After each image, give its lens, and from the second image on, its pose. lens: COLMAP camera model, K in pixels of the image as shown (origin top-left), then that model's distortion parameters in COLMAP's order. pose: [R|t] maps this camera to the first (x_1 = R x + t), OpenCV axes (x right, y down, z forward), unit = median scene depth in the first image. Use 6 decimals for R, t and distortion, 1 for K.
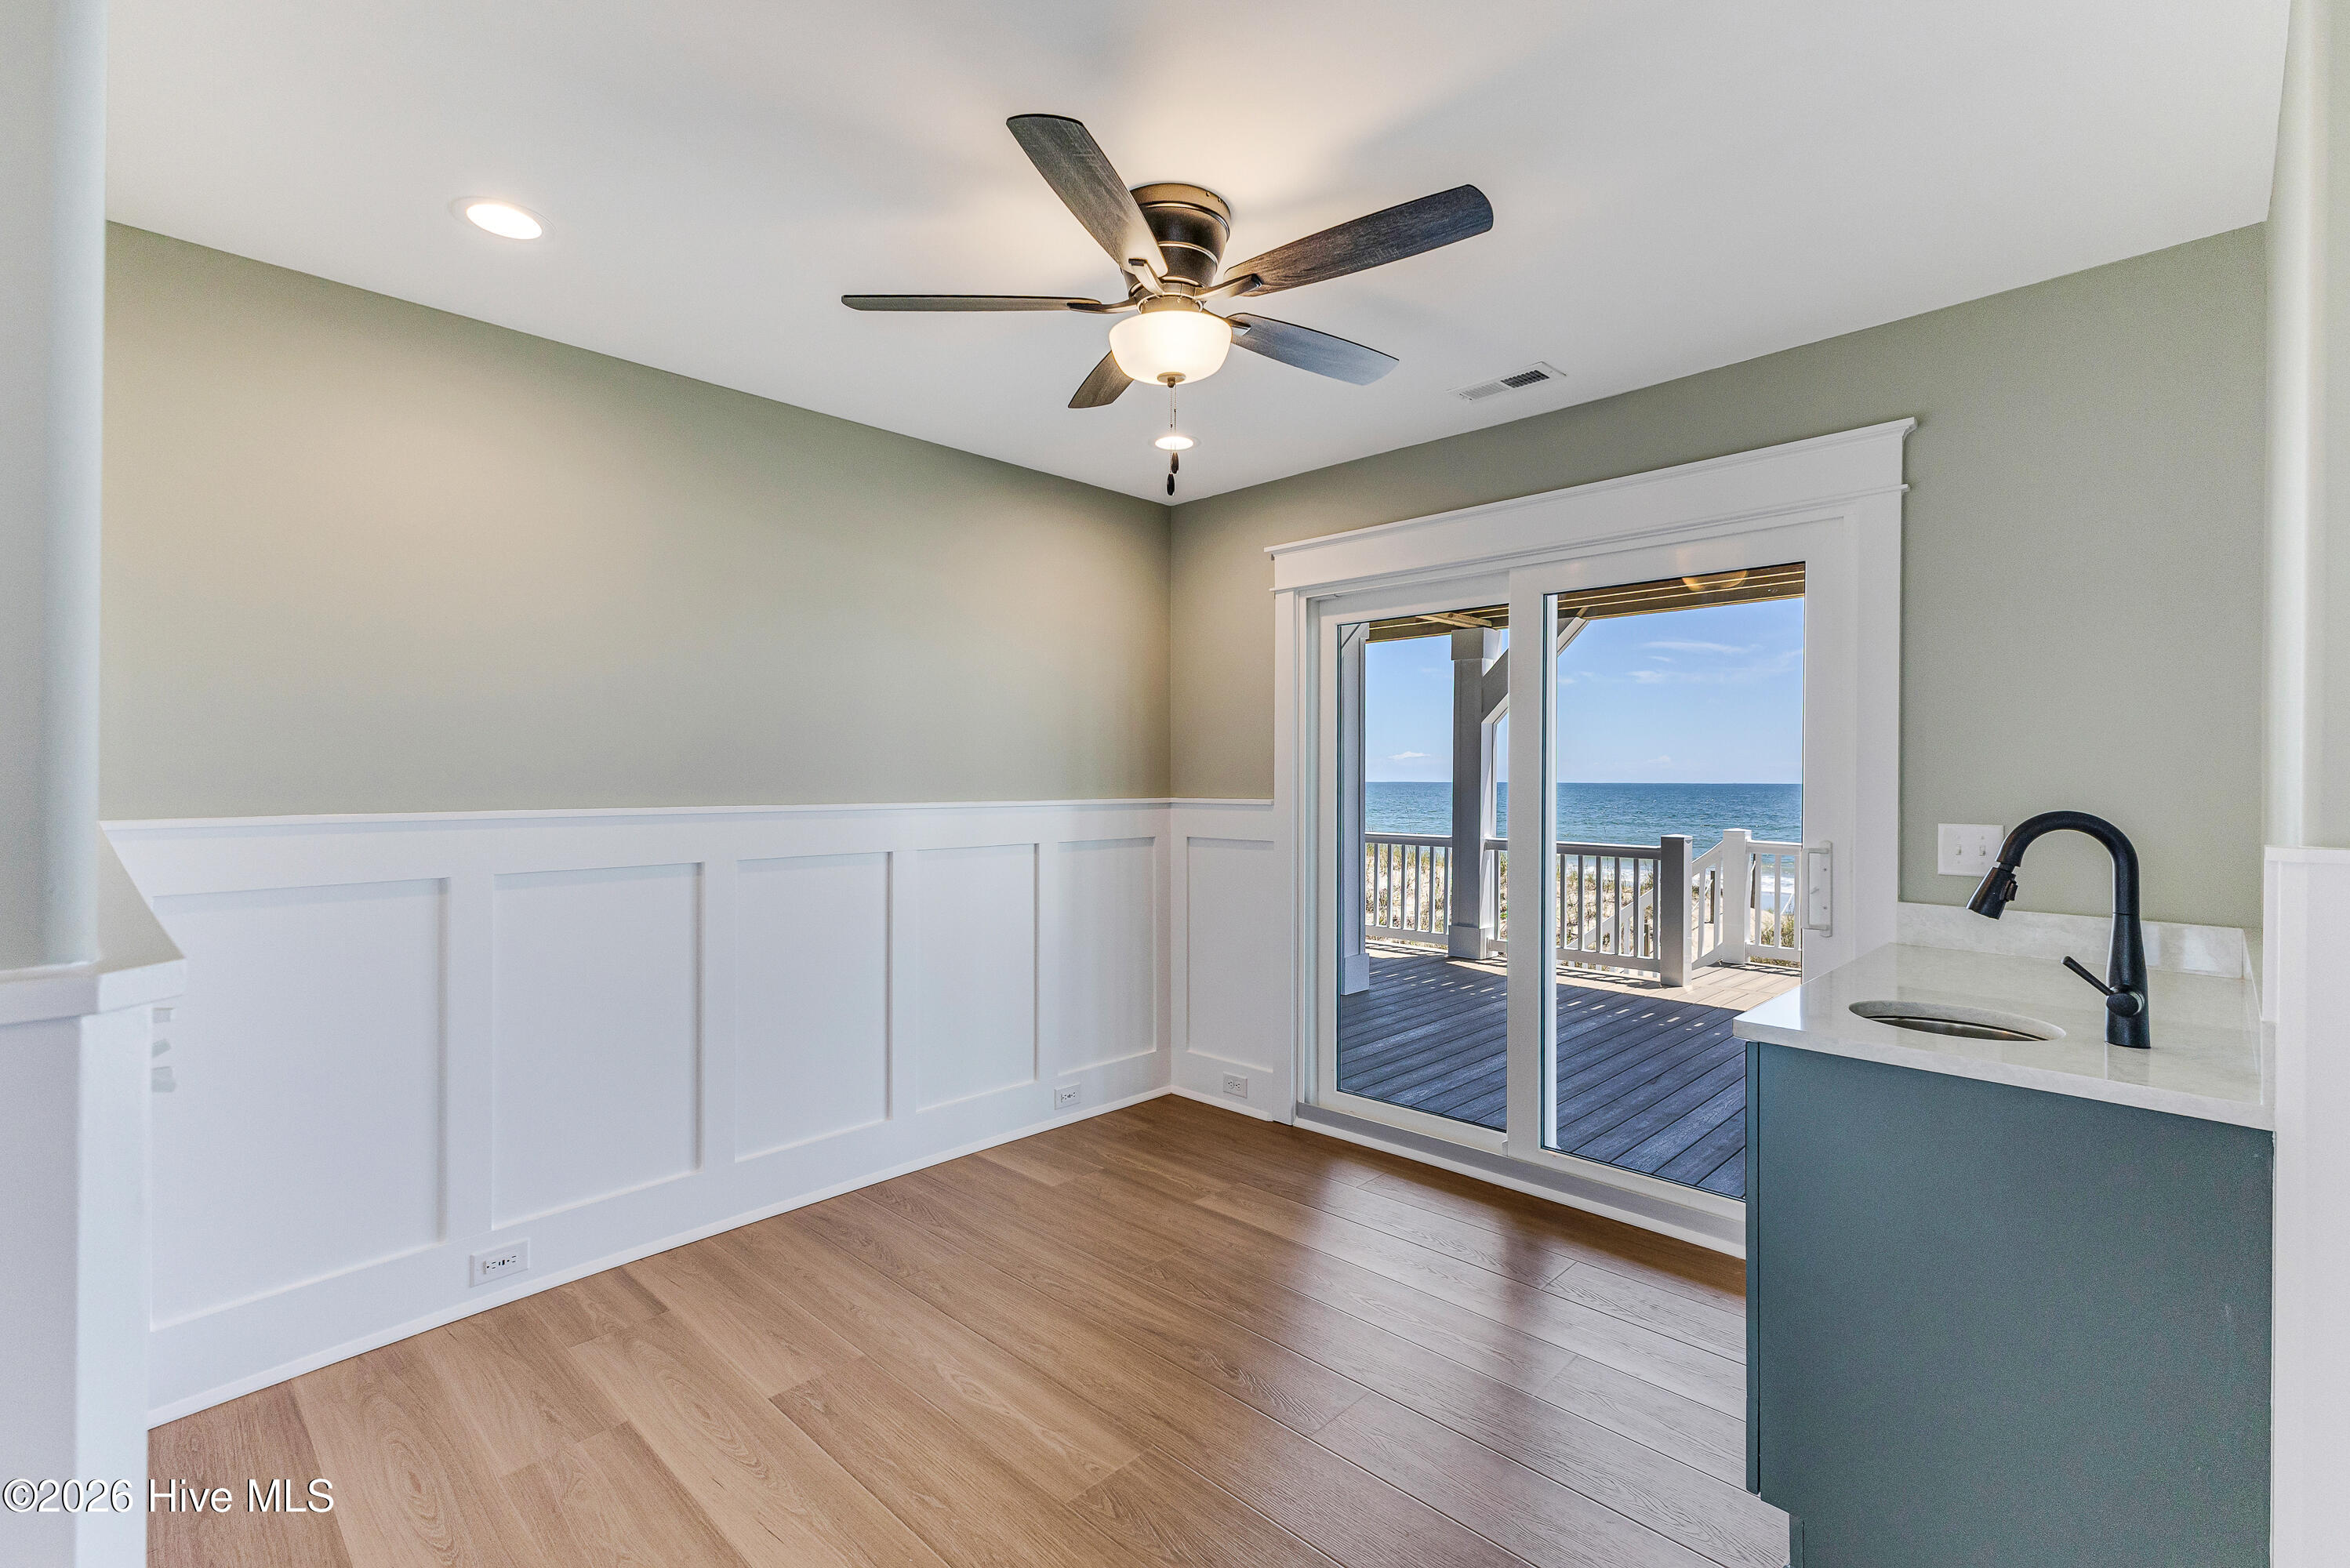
lens RADIAL K [[1048.3, 0, 1169.3], [0, 1048.3, 748.0], [0, 0, 1]] dist [0.000646, 0.000015]
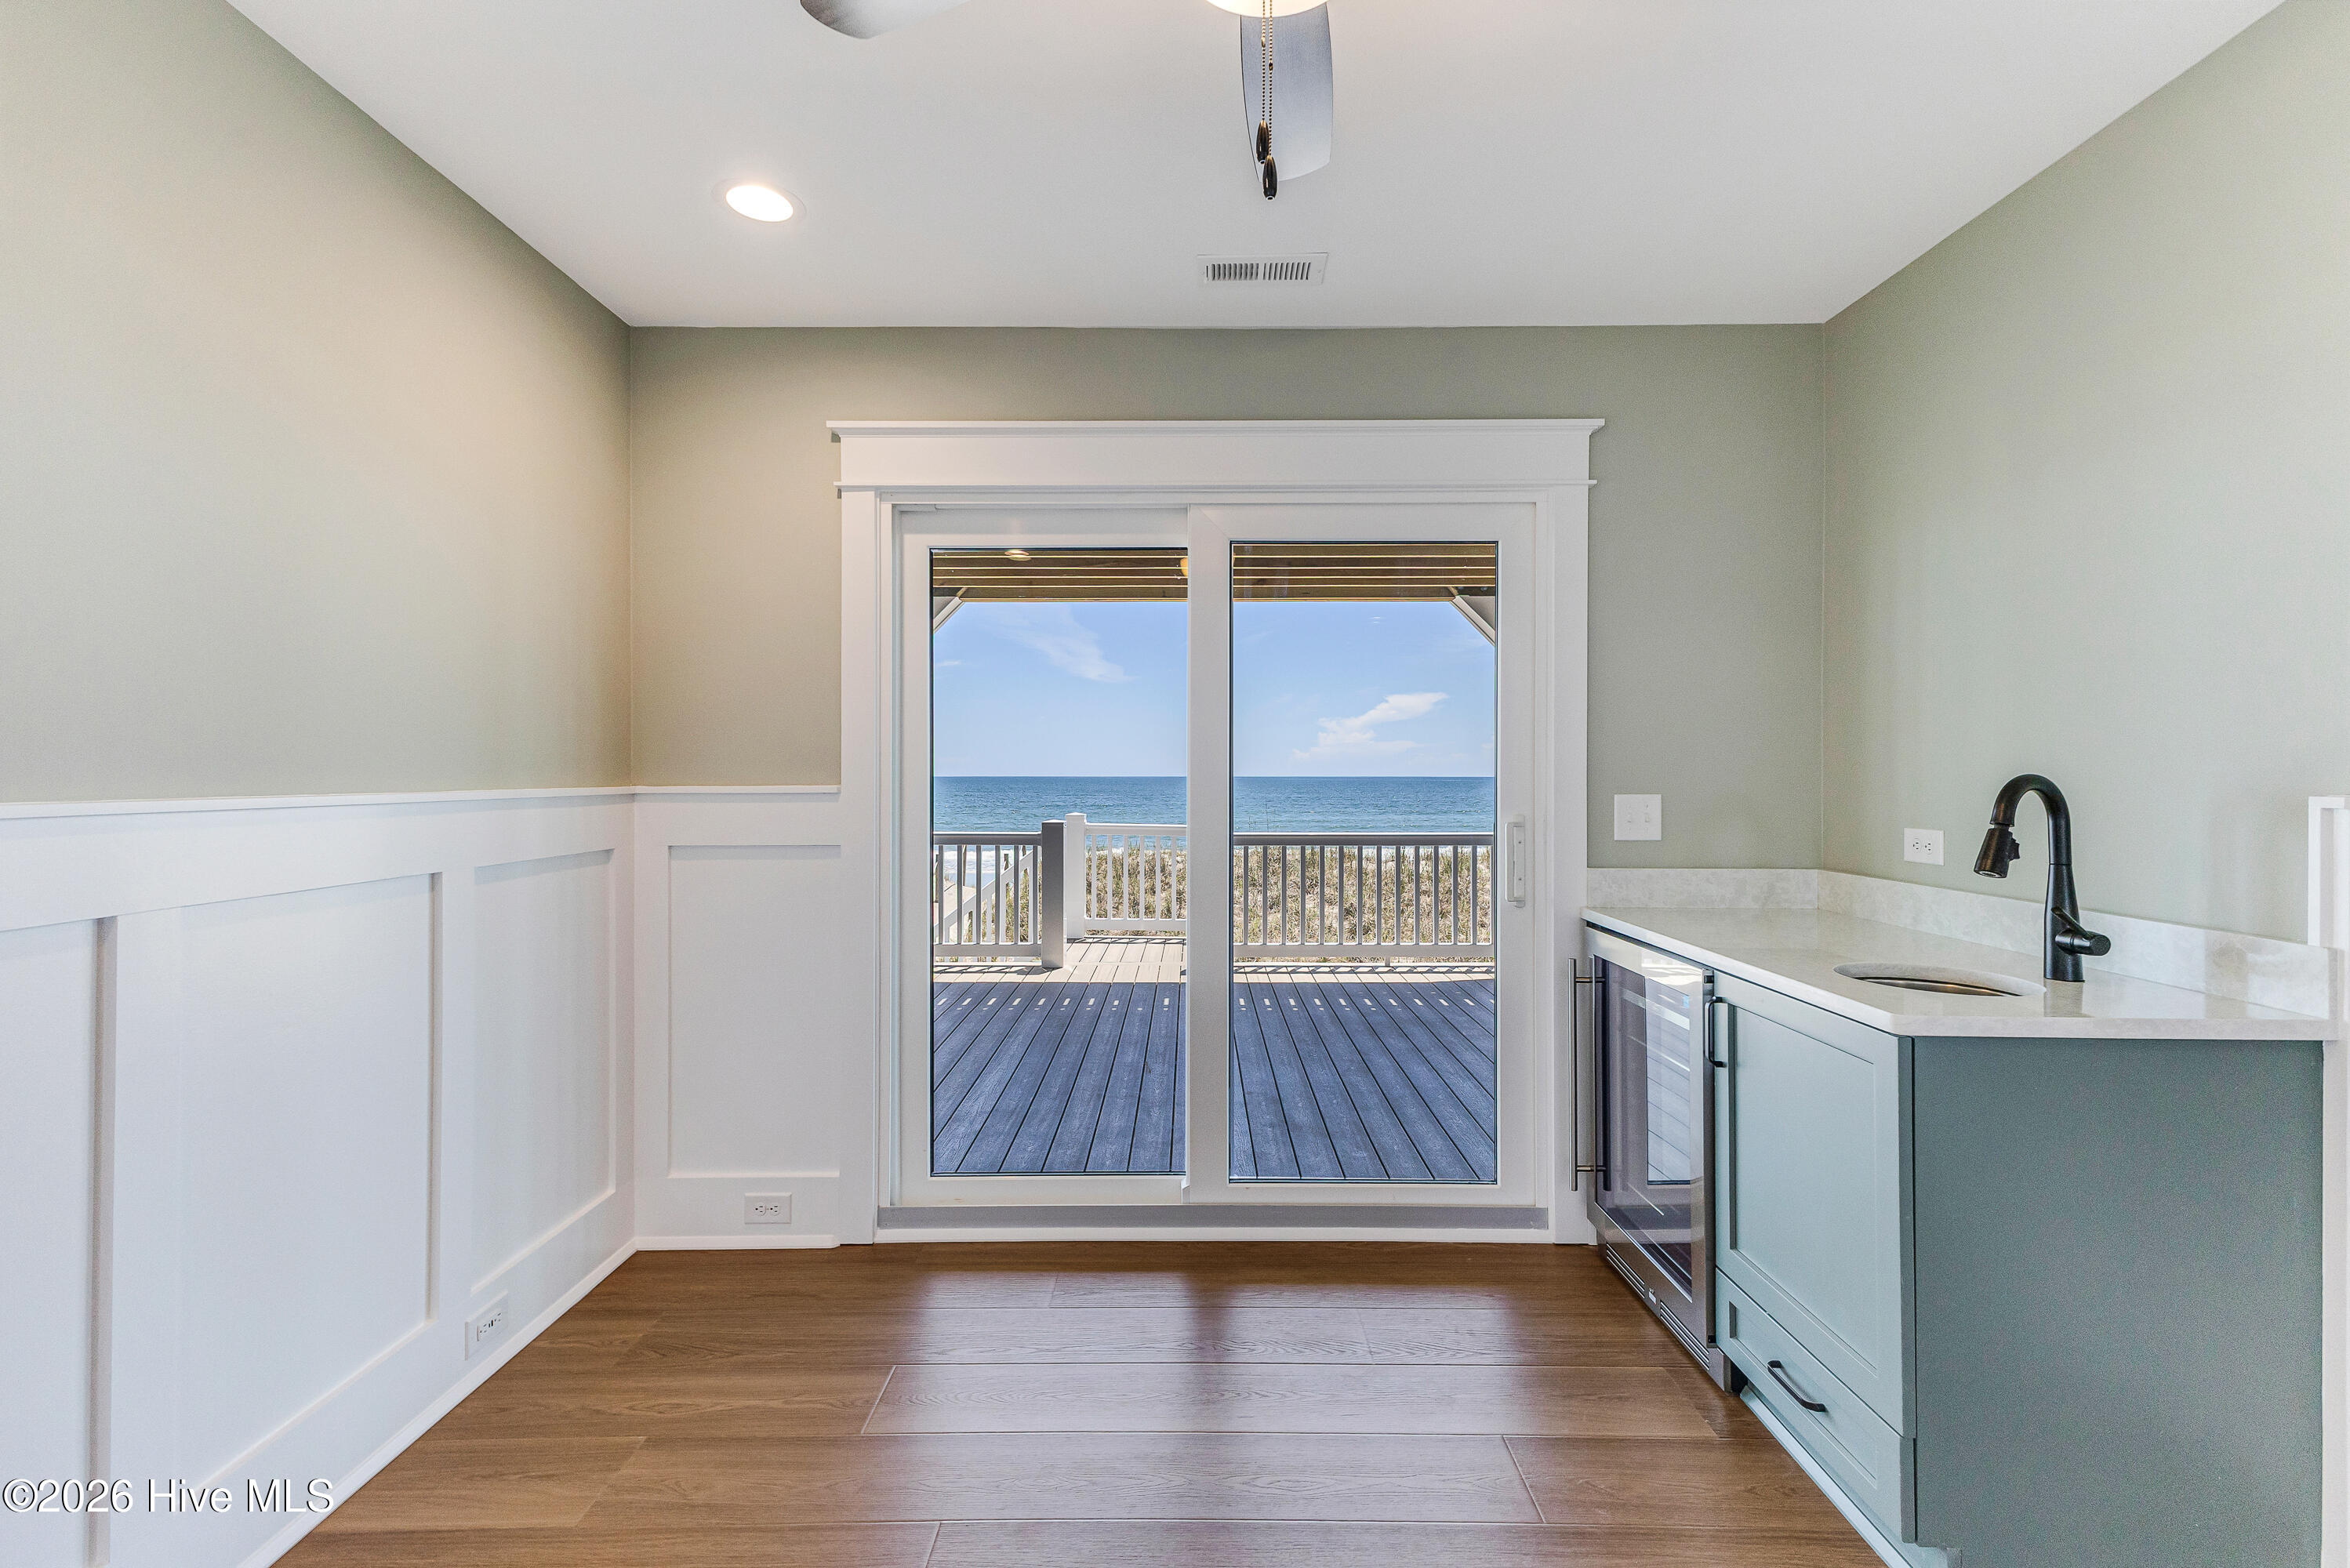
lens RADIAL K [[994.1, 0, 1089.9], [0, 994.1, 765.0], [0, 0, 1]] dist [0.012228, 0.000044]
pose [[0.709402, 0.004689, 0.704788, -0.248470], [-0.017606, 0.999784, 0.011069, 0.025345], [-0.704584, -0.020261, 0.709331, 0.411451]]
